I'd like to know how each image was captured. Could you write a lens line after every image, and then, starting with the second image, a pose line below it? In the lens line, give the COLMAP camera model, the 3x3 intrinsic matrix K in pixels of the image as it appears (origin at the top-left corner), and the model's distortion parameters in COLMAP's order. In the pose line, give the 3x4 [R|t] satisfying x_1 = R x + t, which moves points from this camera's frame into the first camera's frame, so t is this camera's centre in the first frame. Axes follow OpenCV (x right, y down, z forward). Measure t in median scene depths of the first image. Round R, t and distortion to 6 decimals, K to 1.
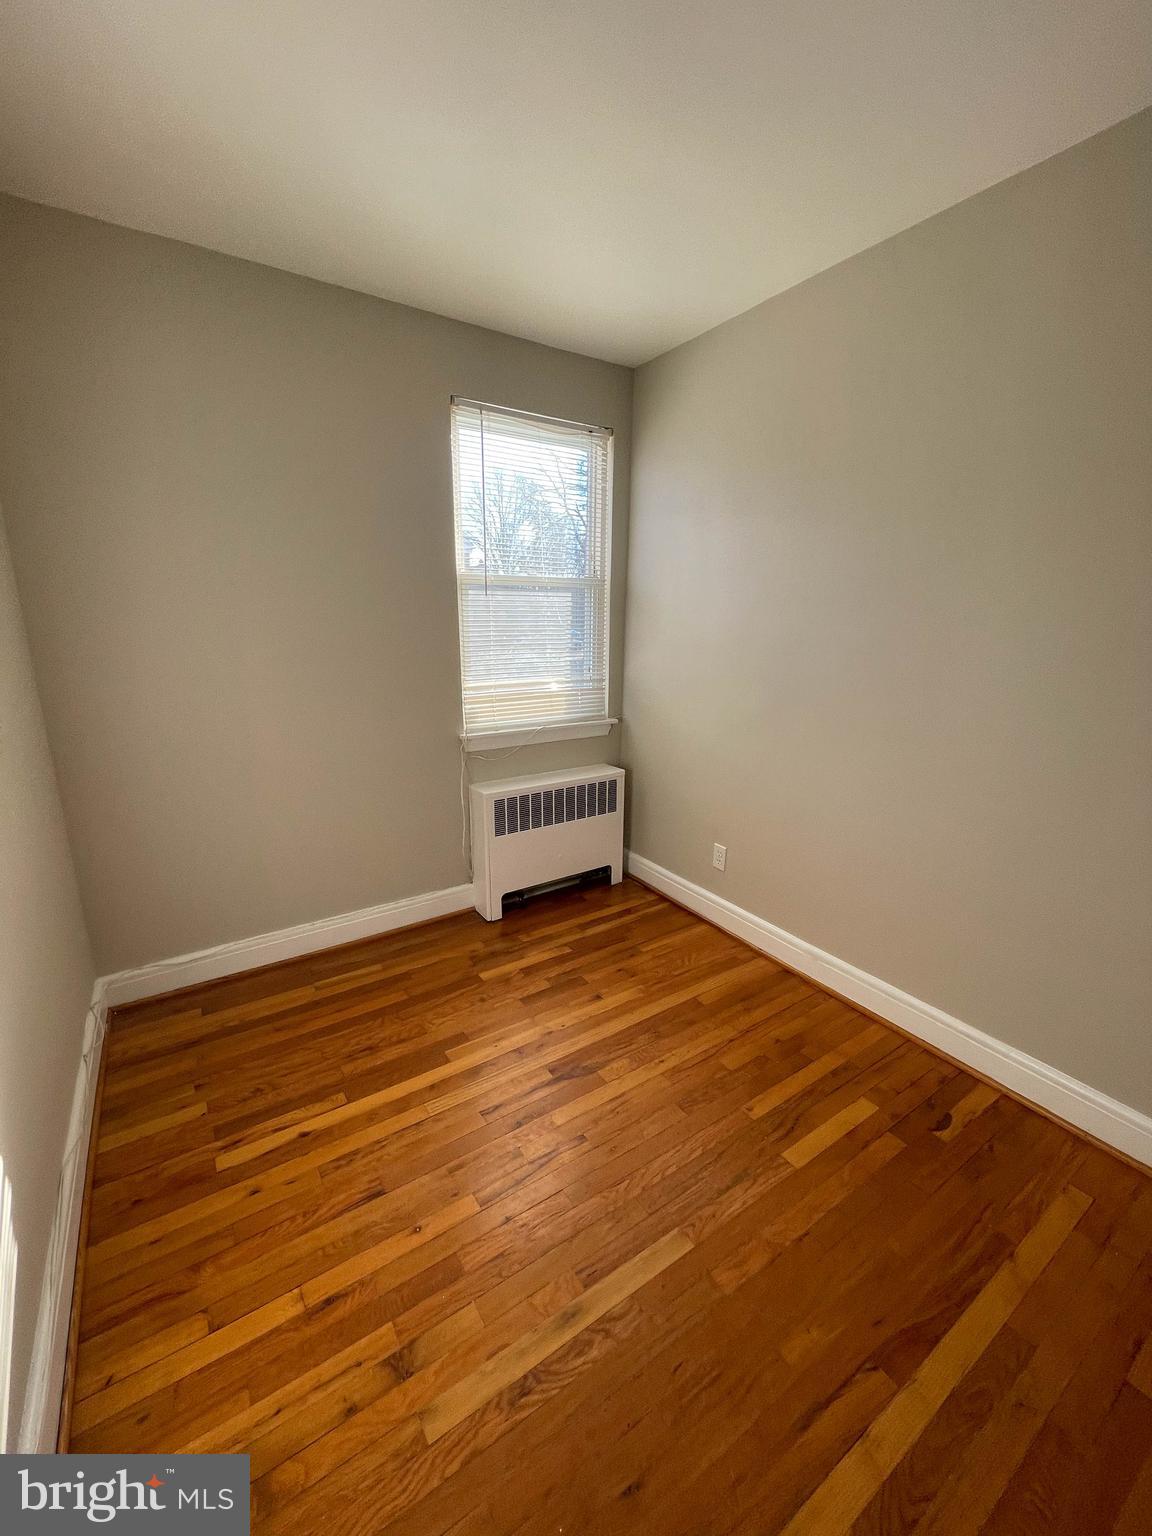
lens RADIAL K [[620.5, 0, 569.7], [0, 620.5, 760.5], [0, 0, 1]] dist [-0.002978, 0.000208]
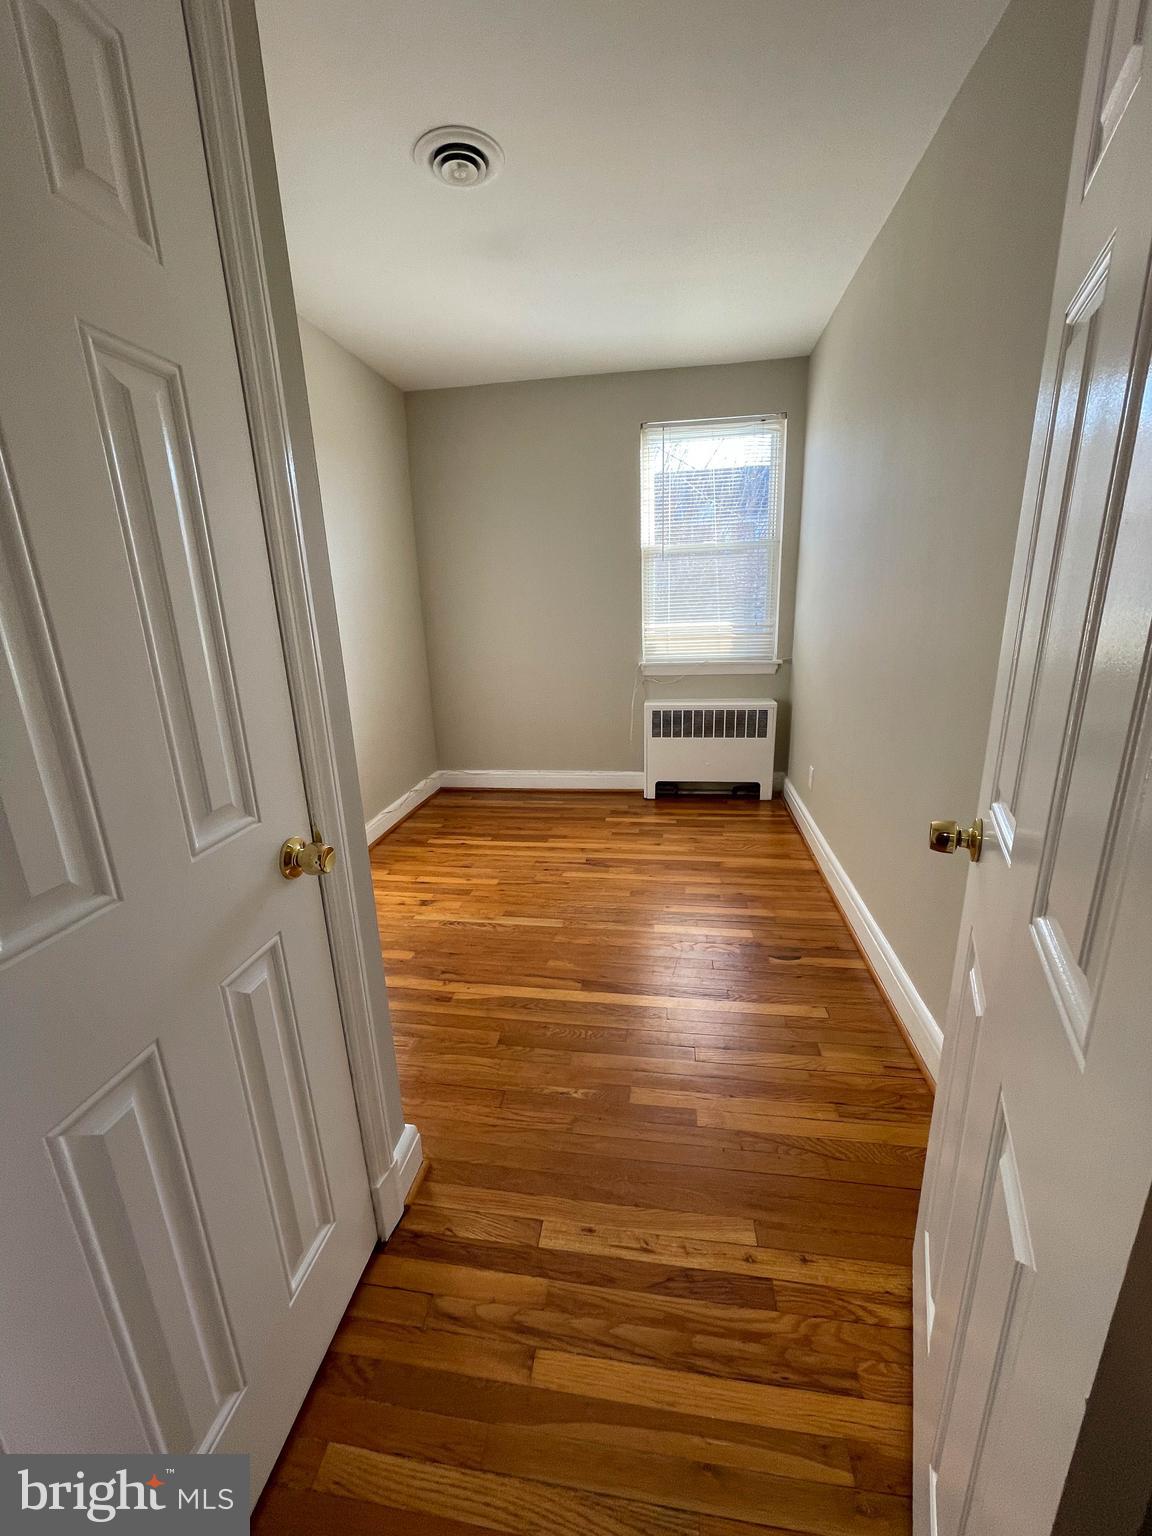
lens RADIAL K [[620.5, 0, 580.4], [0, 620.5, 766.0], [0, 0, 1]] dist [-0.002978, 0.000208]
pose [[0.747439, 0.146543, -0.647966, 0.757244], [-0.117093, 0.989158, 0.088638, 0.092340], [0.653930, 0.009621, 0.756494, -0.182542]]
